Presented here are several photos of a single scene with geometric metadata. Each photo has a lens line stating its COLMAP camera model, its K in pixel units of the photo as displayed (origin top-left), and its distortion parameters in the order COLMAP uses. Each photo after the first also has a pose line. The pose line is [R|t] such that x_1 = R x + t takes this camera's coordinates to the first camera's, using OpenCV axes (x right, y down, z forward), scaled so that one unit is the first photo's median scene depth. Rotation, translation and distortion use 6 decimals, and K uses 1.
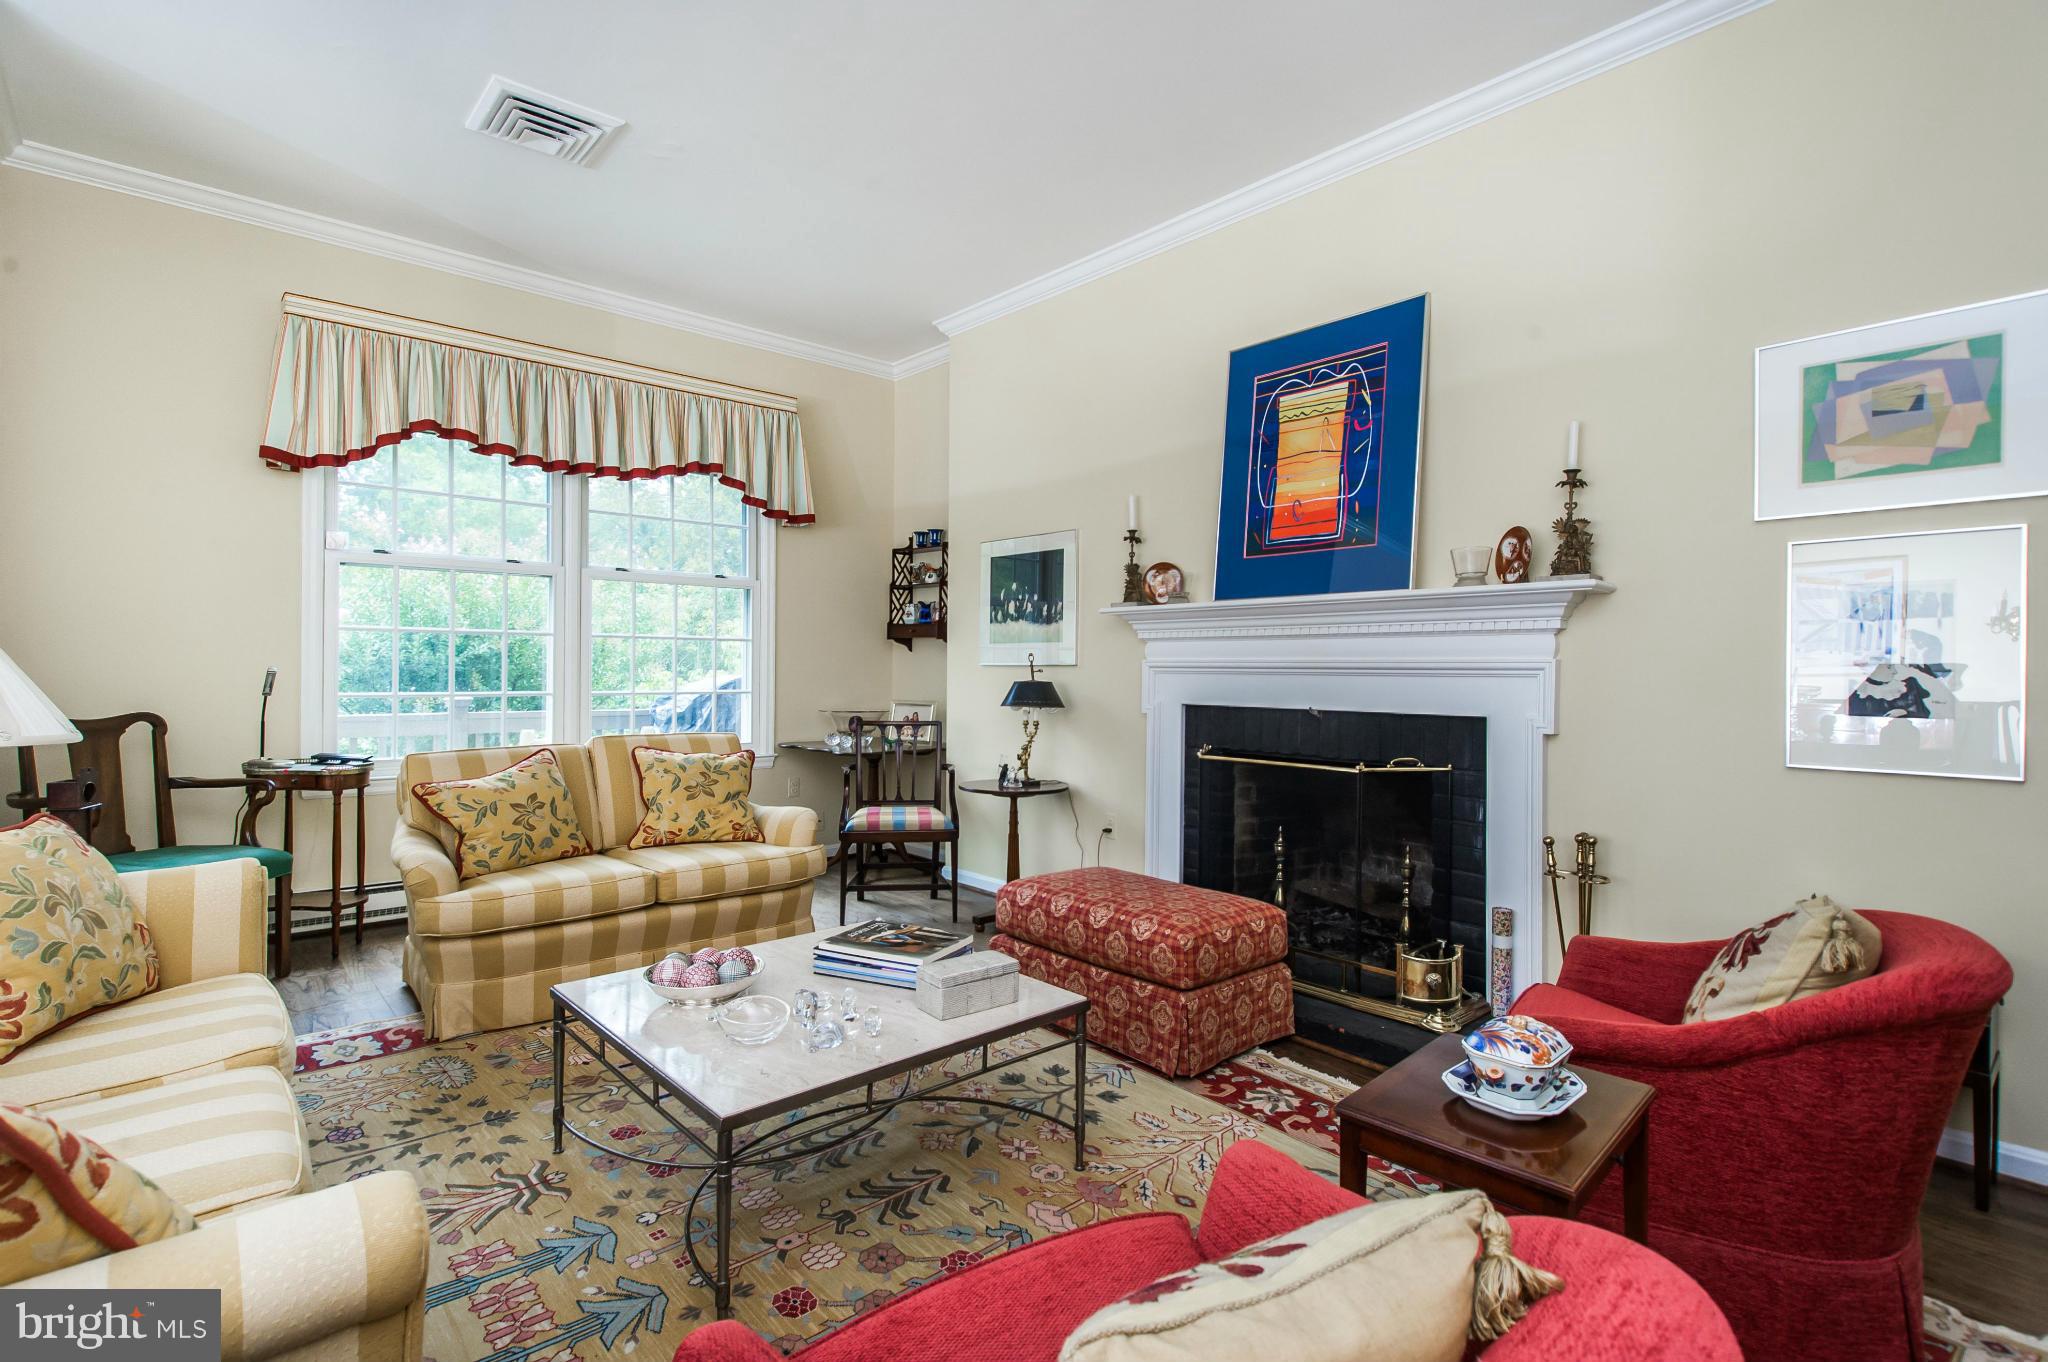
lens RADIAL K [[983.5, 0, 1021.2], [0, 983.5, 676.0], [0, 0, 1]] dist [0.014171, 0.001477]
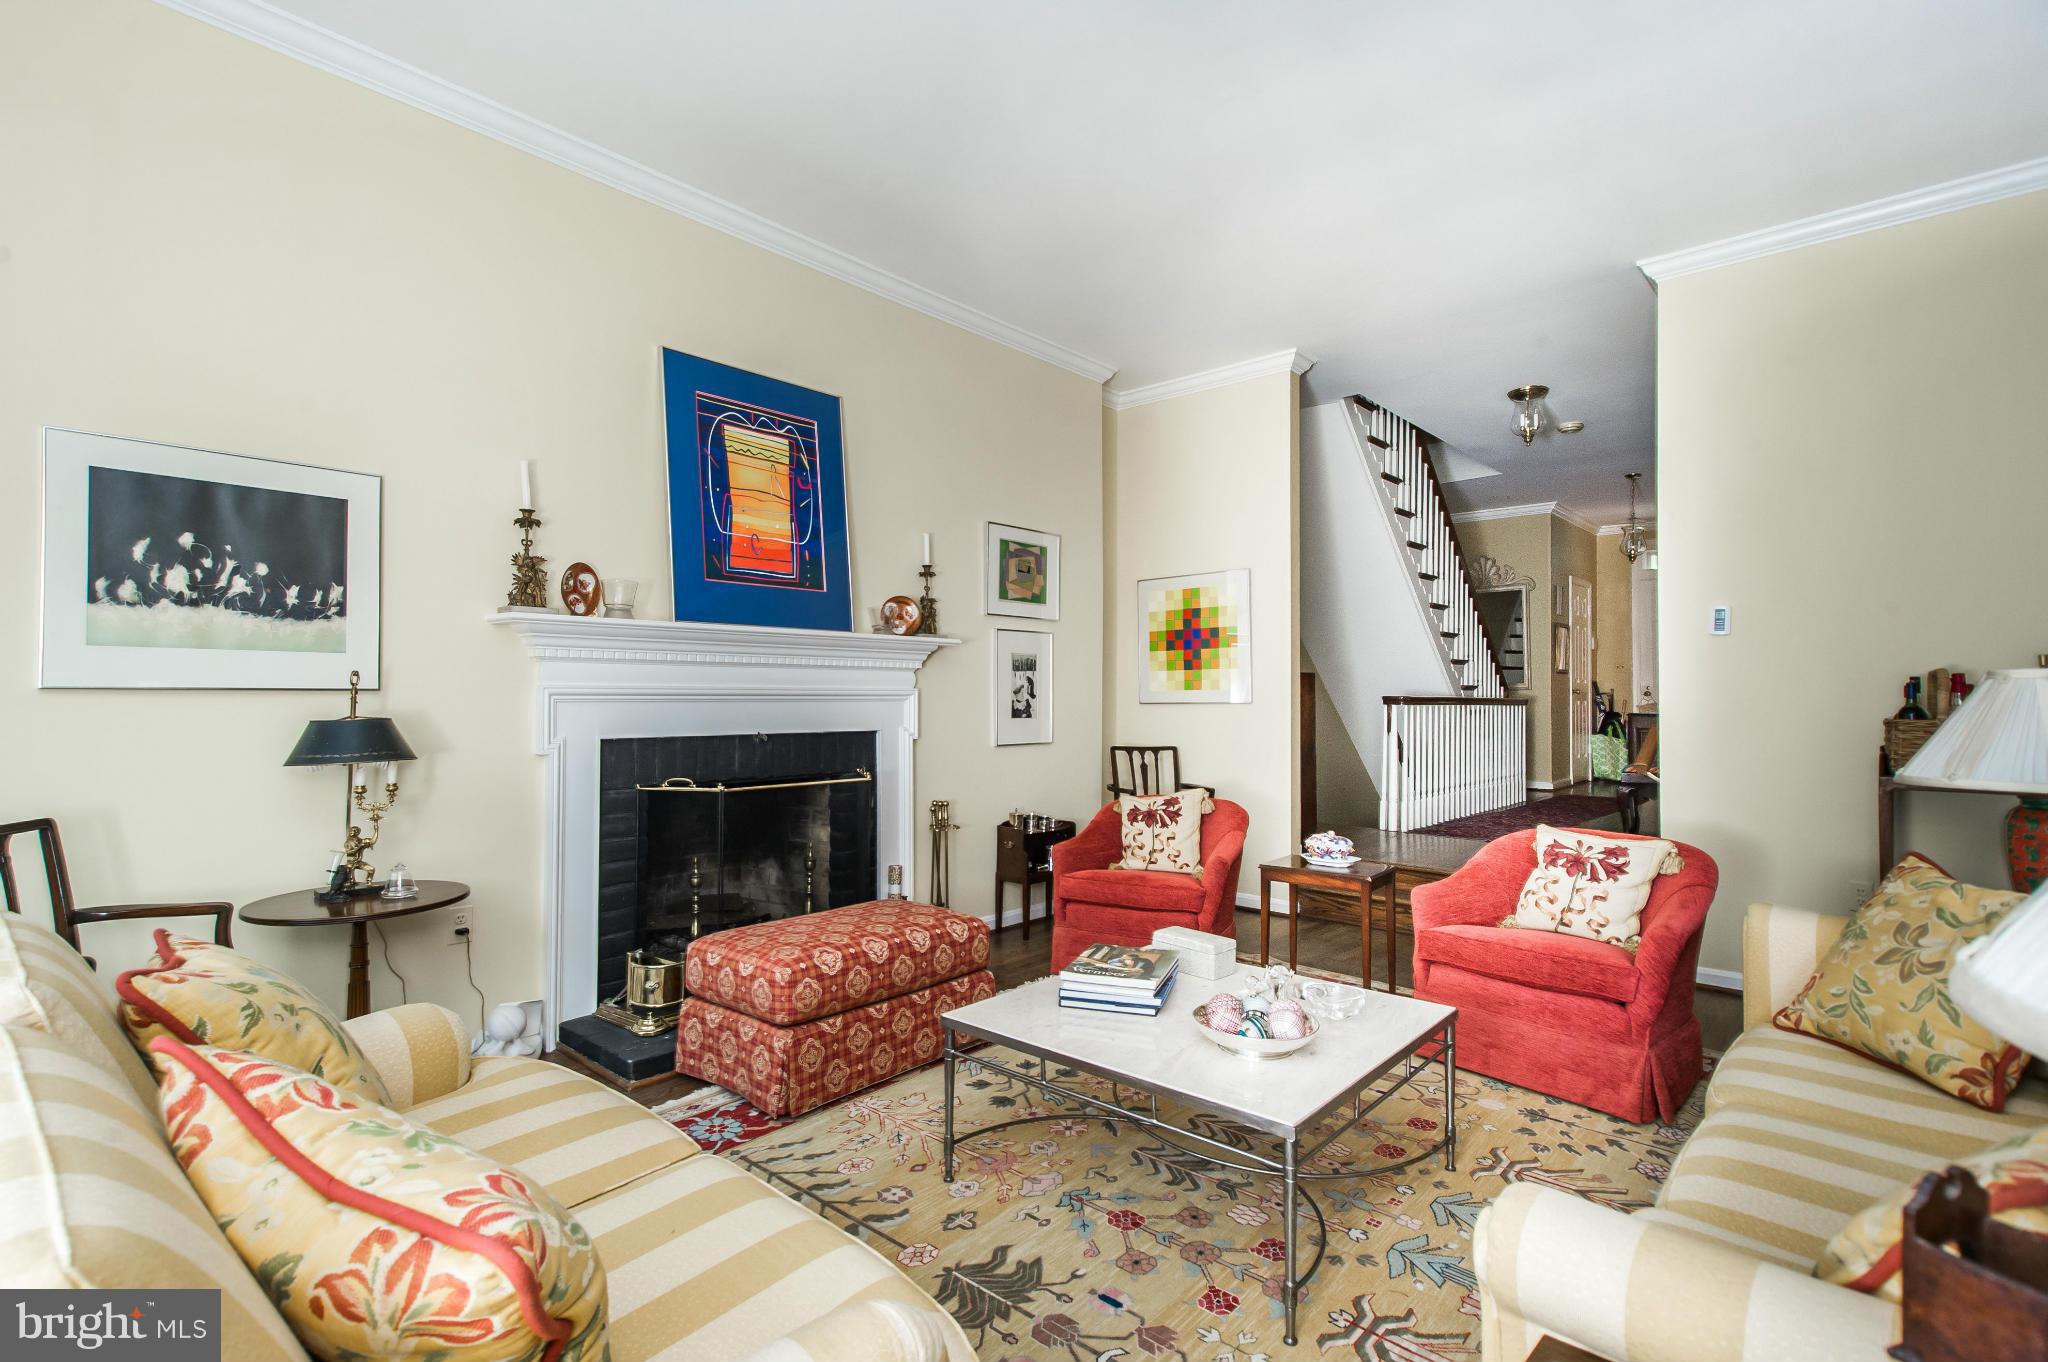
lens RADIAL K [[983.5, 0, 1019.1], [0, 983.5, 686.2], [0, 0, 1]] dist [0.014171, 0.001477]
pose [[-0.114897, -0.002104, 0.993375, -0.784933], [-0.001522, 0.999997, 0.001942, -0.020169], [-0.993376, -0.001289, -0.114900, 0.836440]]
